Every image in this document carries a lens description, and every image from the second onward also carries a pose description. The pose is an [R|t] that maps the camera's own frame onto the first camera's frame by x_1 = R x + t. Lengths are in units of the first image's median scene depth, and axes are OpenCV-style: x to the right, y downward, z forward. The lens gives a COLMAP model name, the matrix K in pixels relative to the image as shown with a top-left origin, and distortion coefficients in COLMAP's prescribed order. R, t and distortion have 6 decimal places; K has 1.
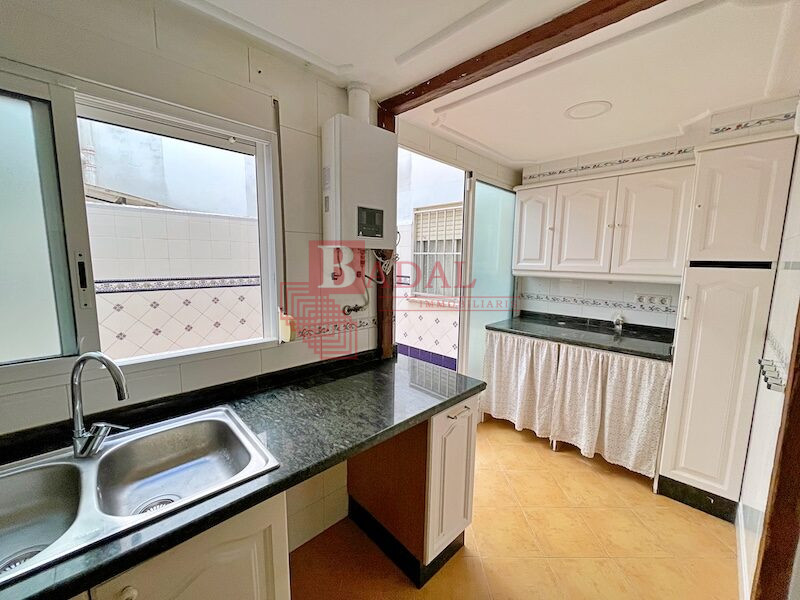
lens RADIAL K [[321.0, 0, 401.9], [0, 321.0, 300.0], [0, 0, 1]] dist [-0.002459, -0.000549]
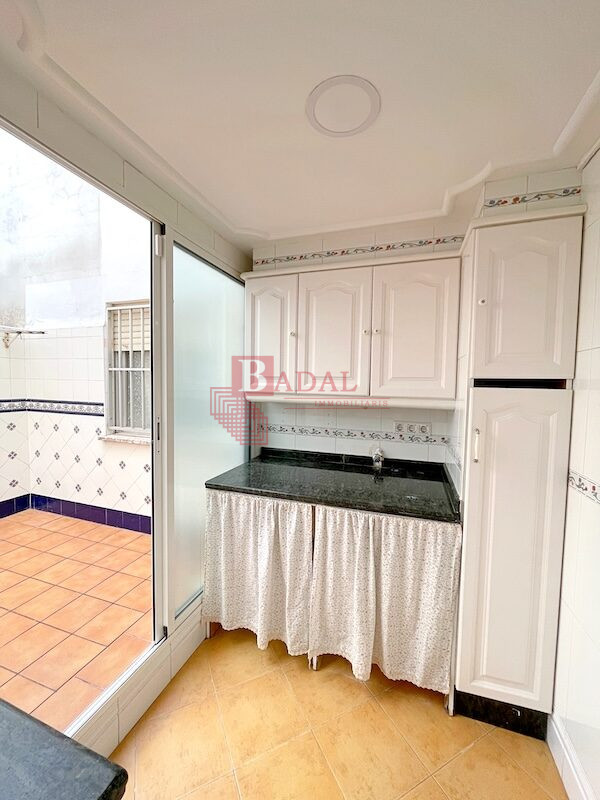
lens RADIAL K [[321.0, 0, 301.0], [0, 321.0, 400.8], [0, 0, 1]] dist [-0.002459, -0.000549]
pose [[0.898961, -0.023127, 0.437418, 0.208620], [0.051085, 0.997326, -0.052257, -0.047644], [-0.435040, 0.069323, 0.897739, 0.458081]]
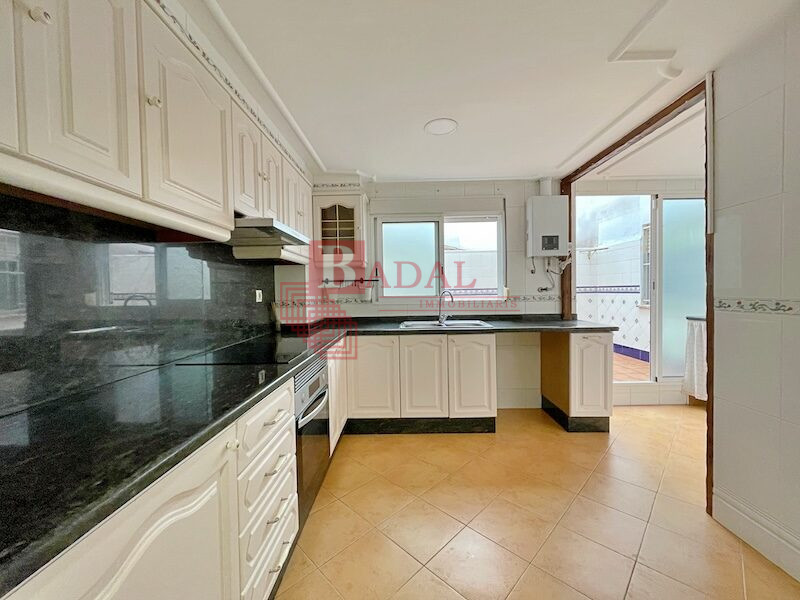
lens RADIAL K [[321.0, 0, 402.4], [0, 321.0, 300.6], [0, 0, 1]] dist [-0.002459, -0.000549]
pose [[0.705113, -0.008321, -0.709047, 0.471123], [-0.062169, 0.995355, -0.073505, 0.225906], [0.706365, 0.095910, 0.701320, -0.714080]]
